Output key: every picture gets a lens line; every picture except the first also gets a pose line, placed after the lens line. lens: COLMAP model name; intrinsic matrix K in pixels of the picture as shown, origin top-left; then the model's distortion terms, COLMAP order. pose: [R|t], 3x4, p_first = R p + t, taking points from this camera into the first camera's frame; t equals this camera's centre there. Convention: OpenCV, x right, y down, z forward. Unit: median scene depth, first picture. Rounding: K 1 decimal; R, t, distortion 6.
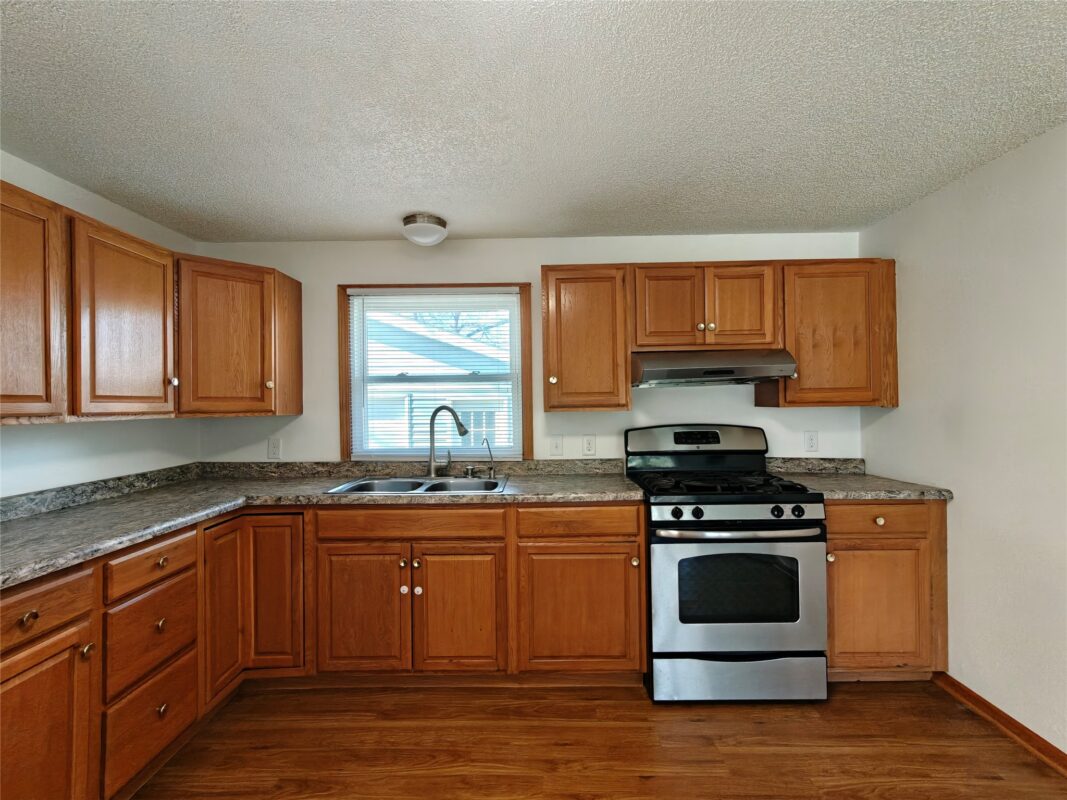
lens RADIAL K [[499.3, 0, 533.5], [0, 499.3, 400.0], [0, 0, 1]] dist [0.001629, 0.000996]
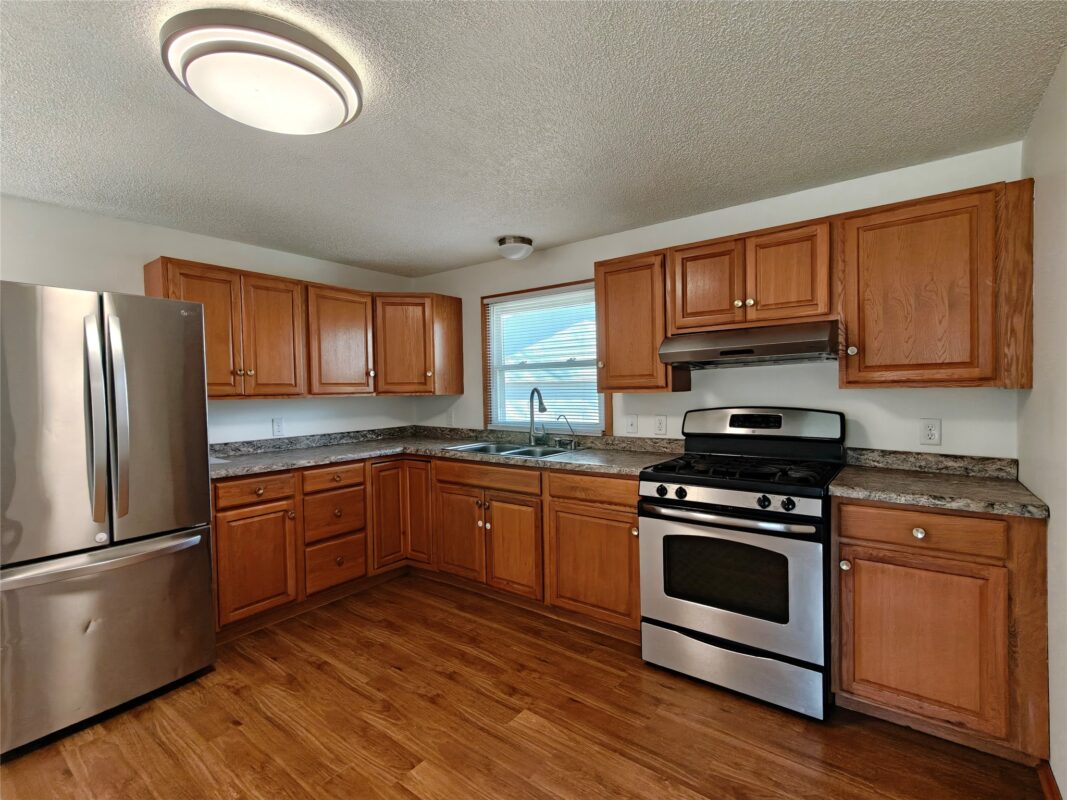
lens RADIAL K [[491.8, 0, 533.5], [0, 491.8, 400.0], [0, 0, 1]] dist [-0.001869, -0.000111]
pose [[0.807448, 0.012224, -0.589812, 0.637844], [0.010843, 0.999309, 0.035554, -0.001846], [0.589839, -0.035103, 0.806757, 0.019019]]
